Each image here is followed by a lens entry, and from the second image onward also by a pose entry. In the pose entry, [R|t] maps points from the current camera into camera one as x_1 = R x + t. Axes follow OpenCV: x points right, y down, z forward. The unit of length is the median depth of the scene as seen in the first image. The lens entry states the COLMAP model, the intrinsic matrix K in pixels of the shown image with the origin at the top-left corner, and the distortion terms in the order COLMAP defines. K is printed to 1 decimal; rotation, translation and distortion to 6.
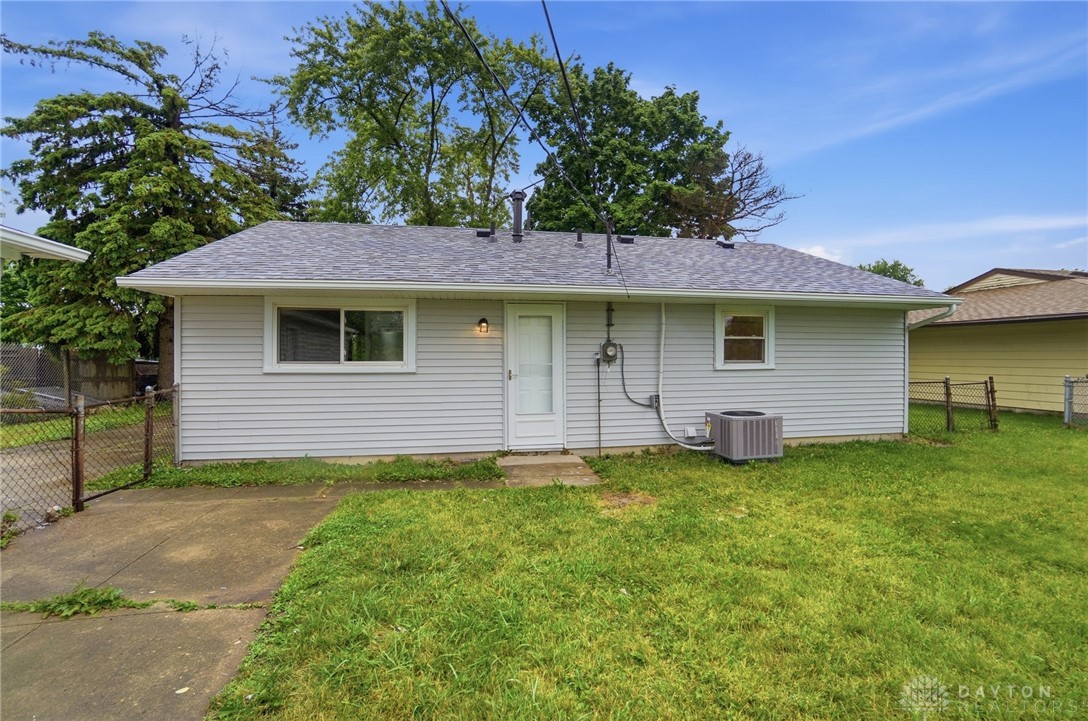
lens RADIAL K [[479.8, 0, 539.7], [0, 479.8, 358.5], [0, 0, 1]] dist [-0.058836, 0.021268]
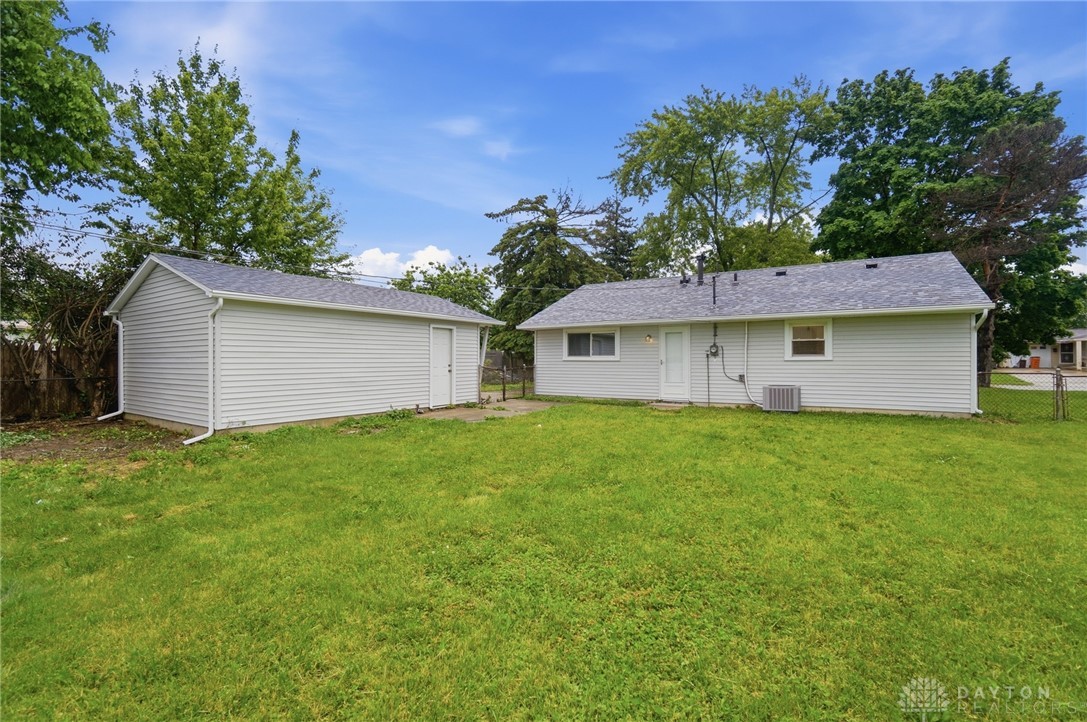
lens RADIAL K [[479.3, 0, 539.2], [0, 479.3, 359.0], [0, 0, 1]] dist [-0.058836, 0.021268]
pose [[0.721675, 0.000124, -0.692232, 0.801260], [-0.003978, 0.999984, -0.003968, 0.026000], [0.692221, 0.005617, 0.721664, -0.671807]]
